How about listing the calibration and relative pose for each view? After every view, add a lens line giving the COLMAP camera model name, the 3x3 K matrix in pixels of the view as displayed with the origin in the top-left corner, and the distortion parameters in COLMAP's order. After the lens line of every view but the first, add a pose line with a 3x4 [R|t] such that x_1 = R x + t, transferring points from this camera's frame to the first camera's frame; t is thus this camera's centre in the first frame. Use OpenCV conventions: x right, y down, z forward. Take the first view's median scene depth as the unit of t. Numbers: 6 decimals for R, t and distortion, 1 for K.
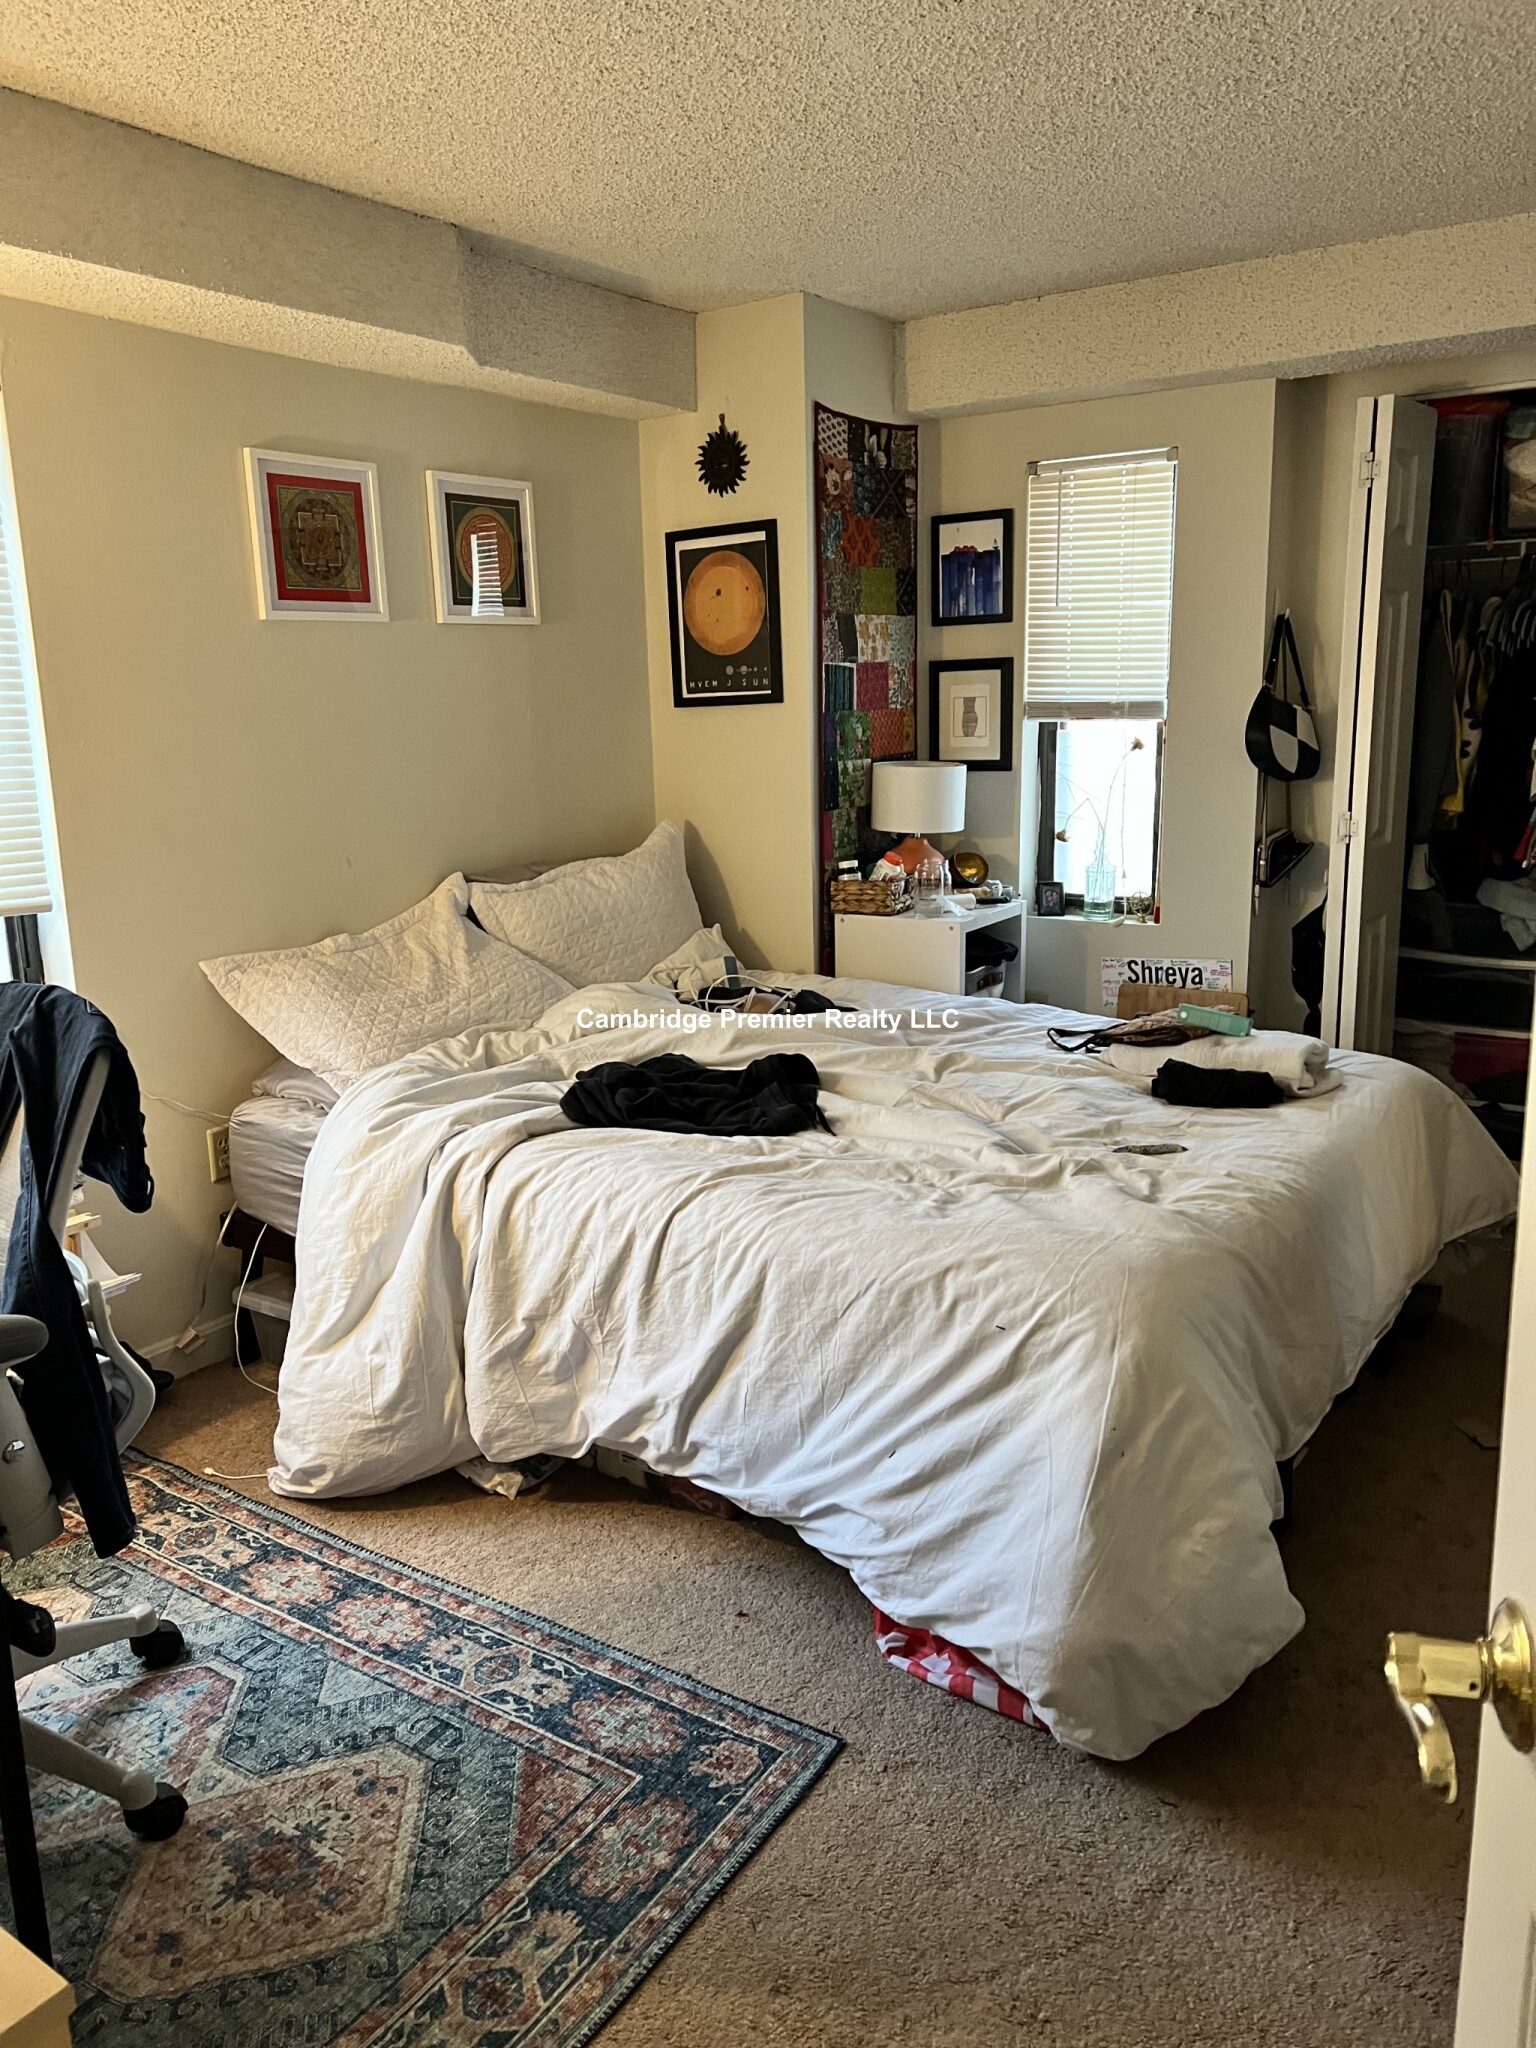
lens RADIAL K [[1508.7, 0, 760.3], [0, 1508.7, 1014.5], [0, 0, 1]] dist [0.044486, -0.061354]
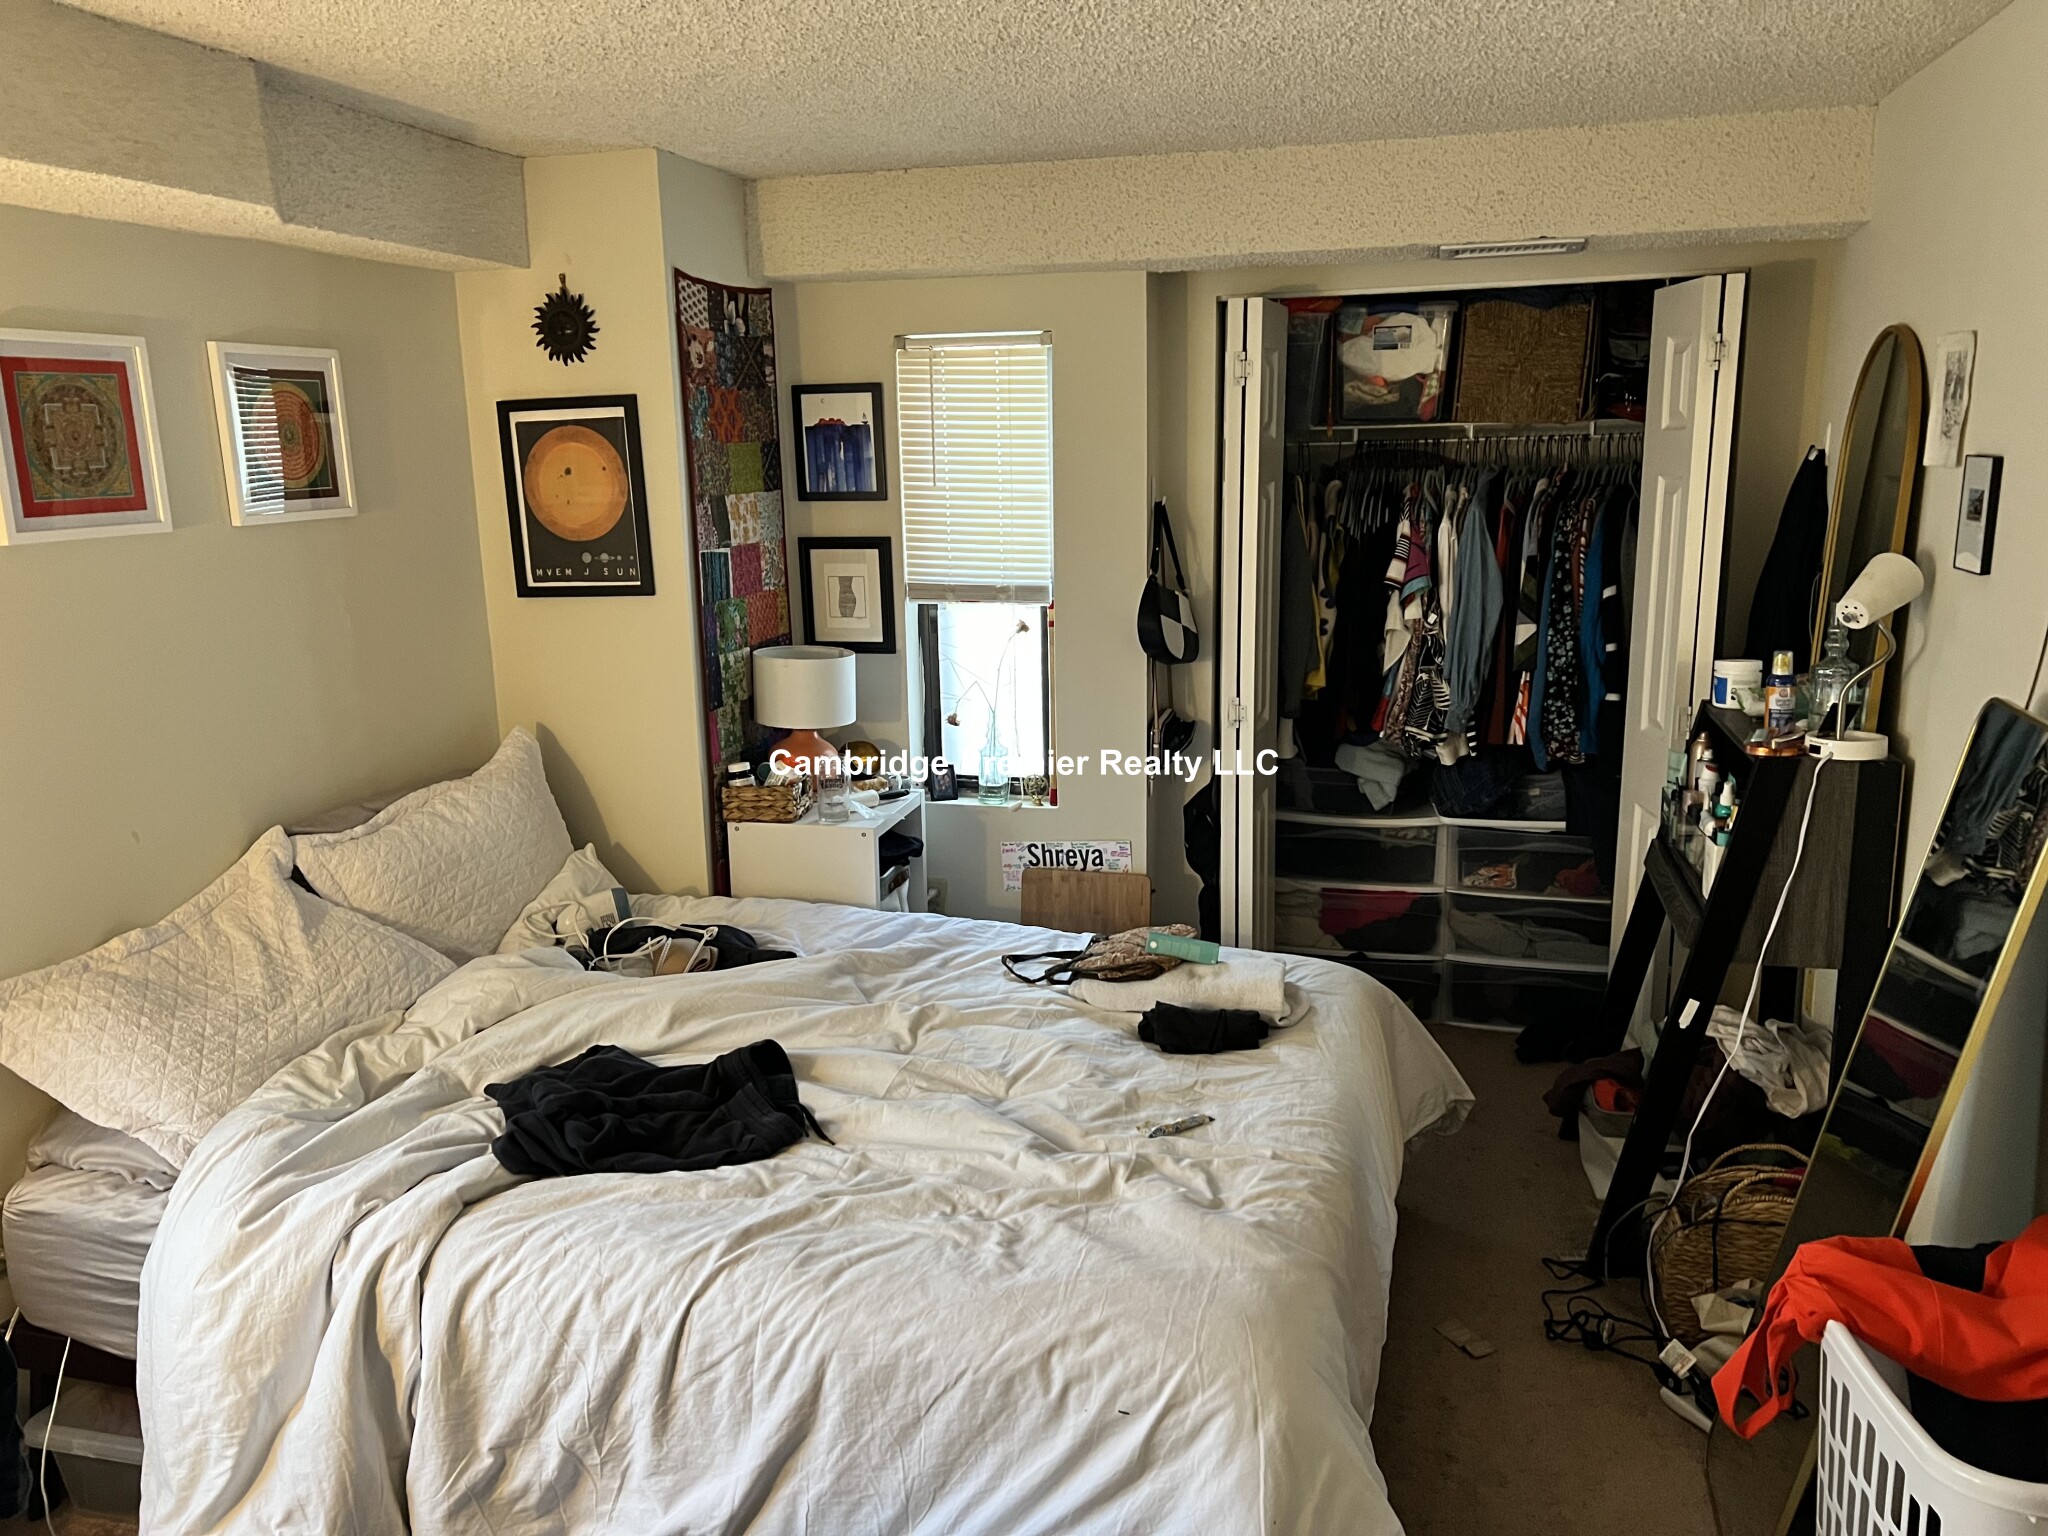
lens RADIAL K [[1508.7, 0, 1034.0], [0, 1508.7, 776.9], [0, 0, 1]] dist [0.044486, -0.061354]
pose [[0.938306, -0.066801, 0.339294, -0.101969], [0.069441, 0.997576, 0.004368, -0.104976], [-0.338763, 0.019463, 0.940670, 0.099497]]
